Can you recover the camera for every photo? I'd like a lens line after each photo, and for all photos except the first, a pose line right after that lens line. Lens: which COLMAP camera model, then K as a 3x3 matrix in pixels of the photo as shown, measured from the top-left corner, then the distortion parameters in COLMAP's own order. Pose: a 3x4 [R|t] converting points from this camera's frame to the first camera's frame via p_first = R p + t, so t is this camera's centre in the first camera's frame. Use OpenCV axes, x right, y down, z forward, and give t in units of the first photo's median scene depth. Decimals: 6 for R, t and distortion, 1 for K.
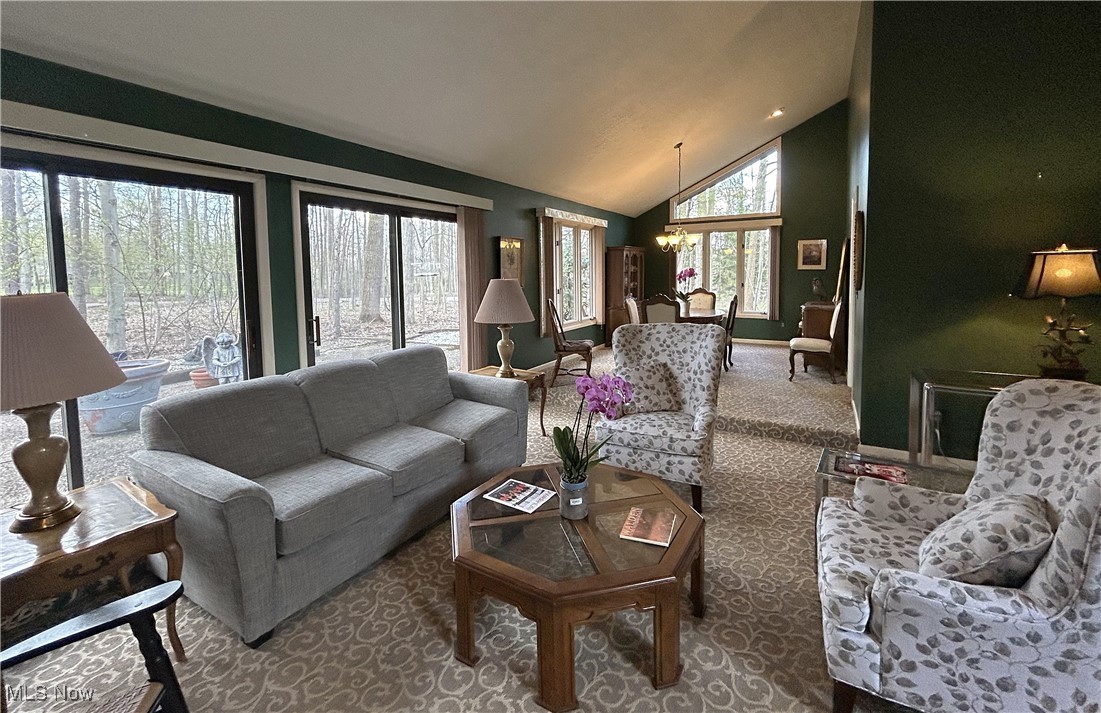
lens RADIAL K [[457.9, 0, 544.0], [0, 457.9, 298.6], [0, 0, 1]] dist [-0.002709, 0.000535]
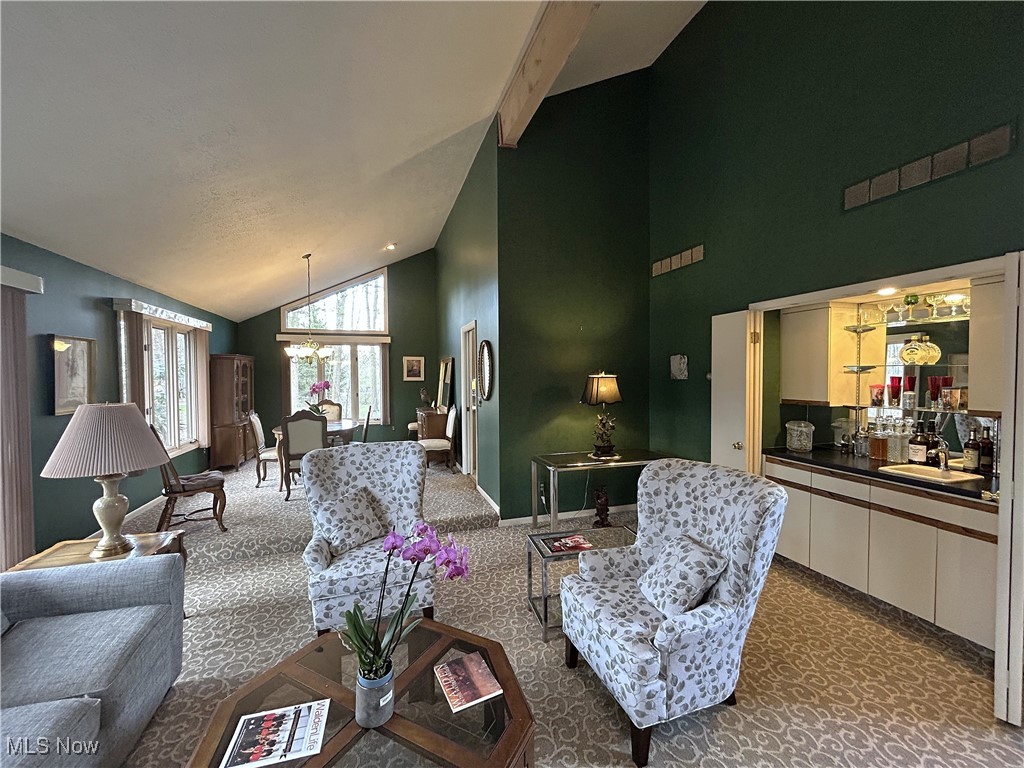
lens RADIAL K [[414.8, 0, 511.4], [0, 414.8, 383.2], [0, 0, 1]] dist [-0.003417, 0.000943]
pose [[0.654332, -0.005787, 0.756185, -0.192927], [0.040968, 0.998773, -0.027807, -0.039218], [-0.755096, 0.049175, 0.653767, 0.210827]]
